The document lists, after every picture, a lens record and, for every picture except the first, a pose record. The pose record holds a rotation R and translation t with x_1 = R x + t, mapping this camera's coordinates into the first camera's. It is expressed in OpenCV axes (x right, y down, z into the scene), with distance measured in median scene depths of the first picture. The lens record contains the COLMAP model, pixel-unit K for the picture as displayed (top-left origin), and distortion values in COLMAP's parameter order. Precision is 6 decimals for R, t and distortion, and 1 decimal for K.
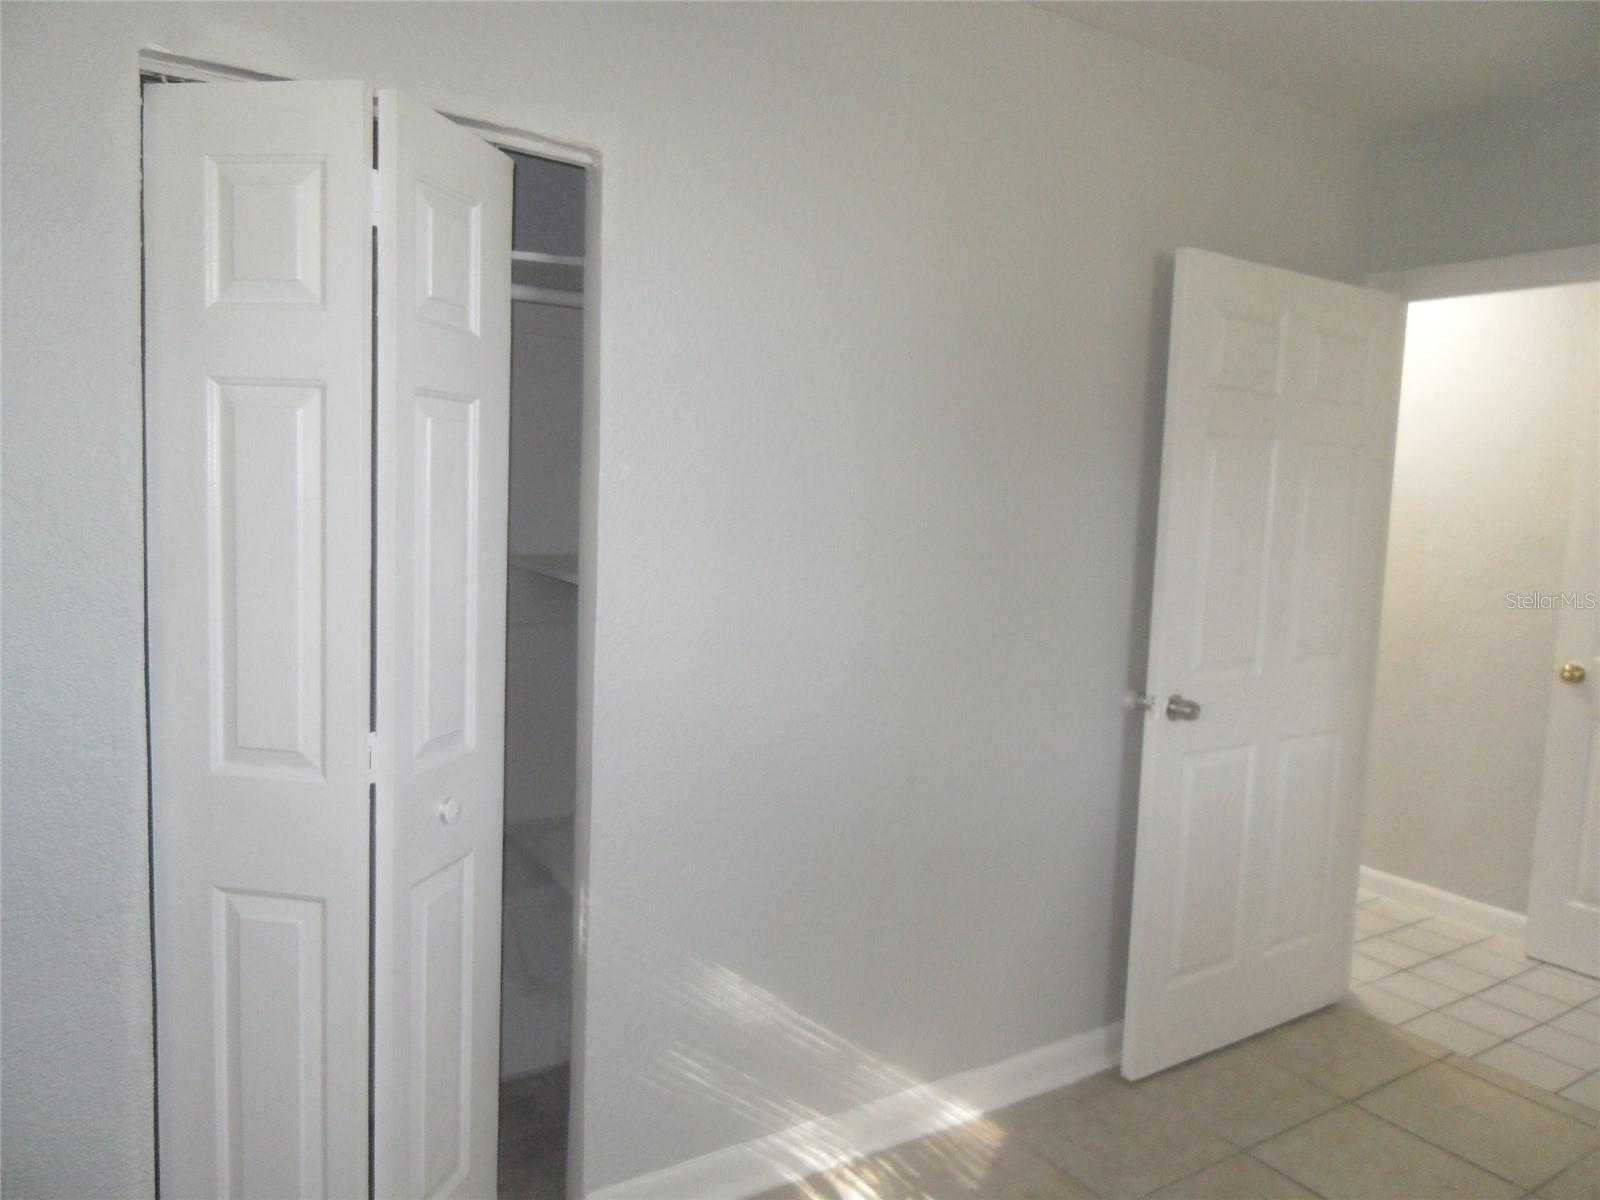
lens RADIAL K [[1129.7, 0, 800.0], [0, 1129.7, 600.0], [0, 0, 1]] dist [0.000703, -0.008452]
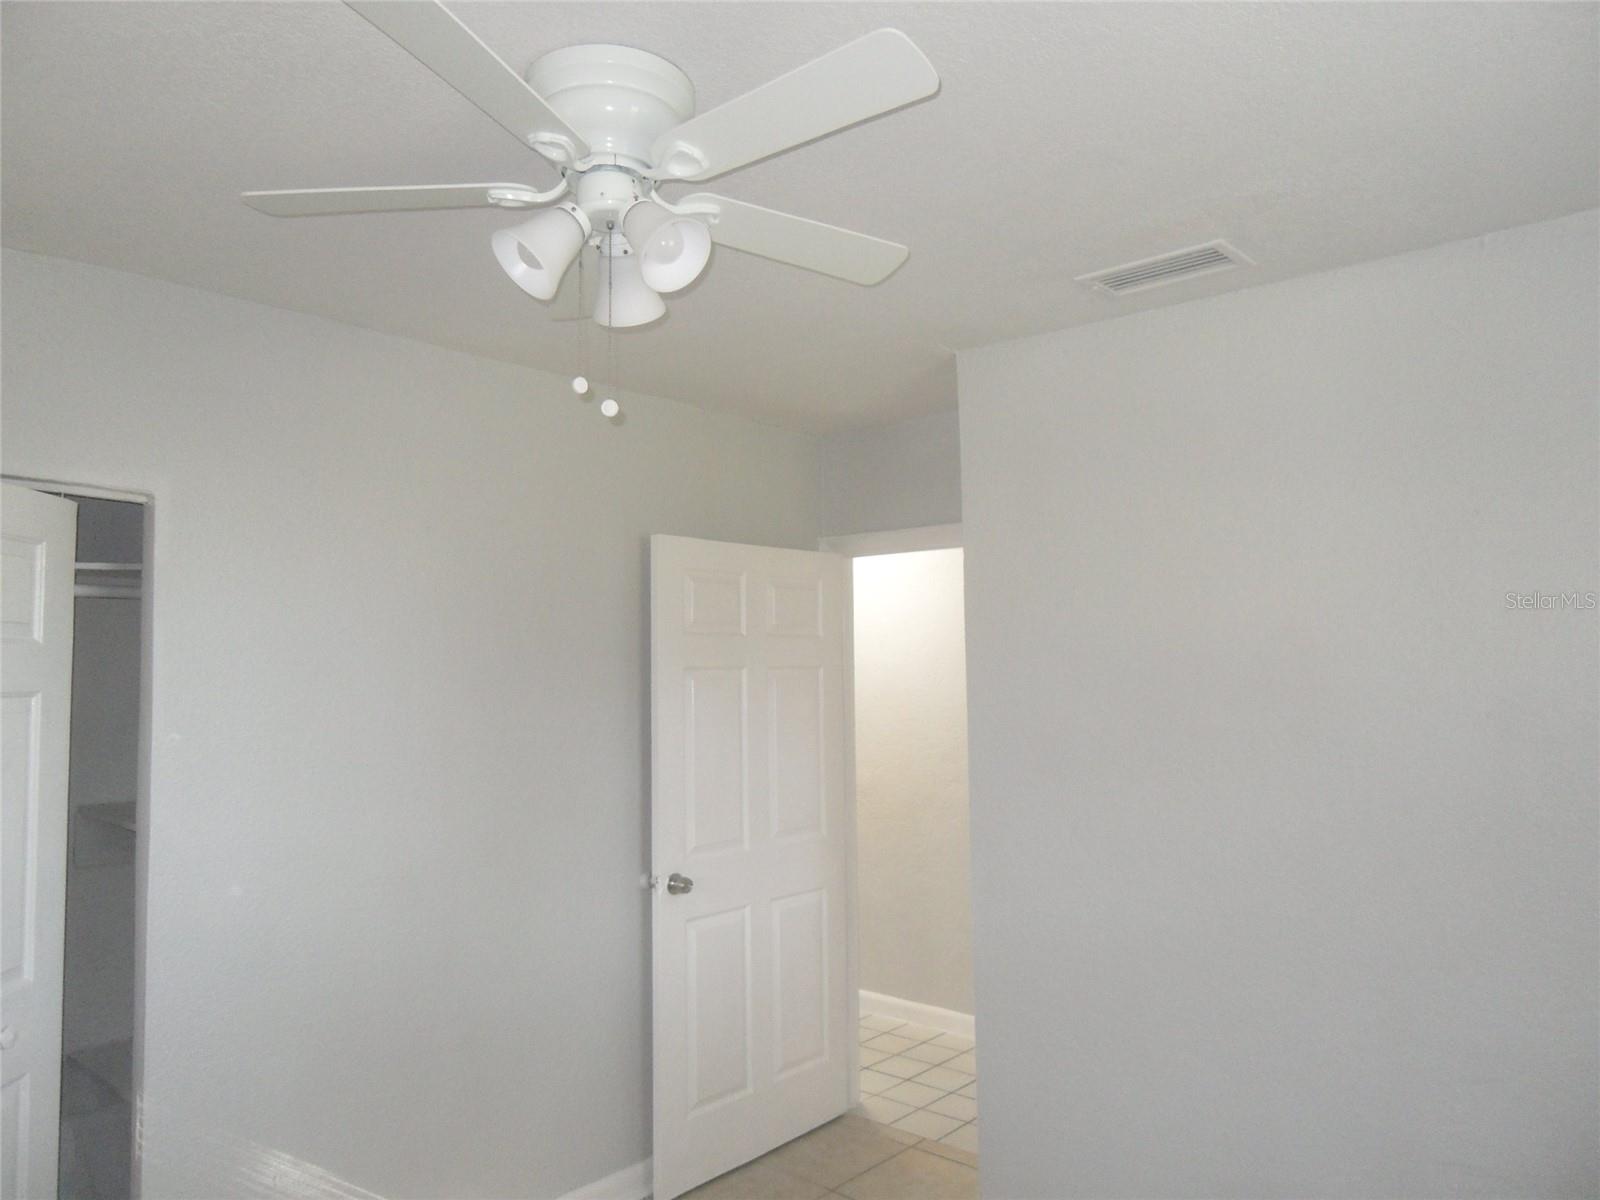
lens RADIAL K [[1122.3, 0, 800.4], [0, 1122.3, 615.9], [0, 0, 1]] dist [0.007297, -0.016307]
pose [[0.953663, -0.023884, 0.299929, 0.095516], [0.066366, 0.988990, -0.132265, -0.026806], [-0.293468, 0.146042, 0.944748, -0.281414]]
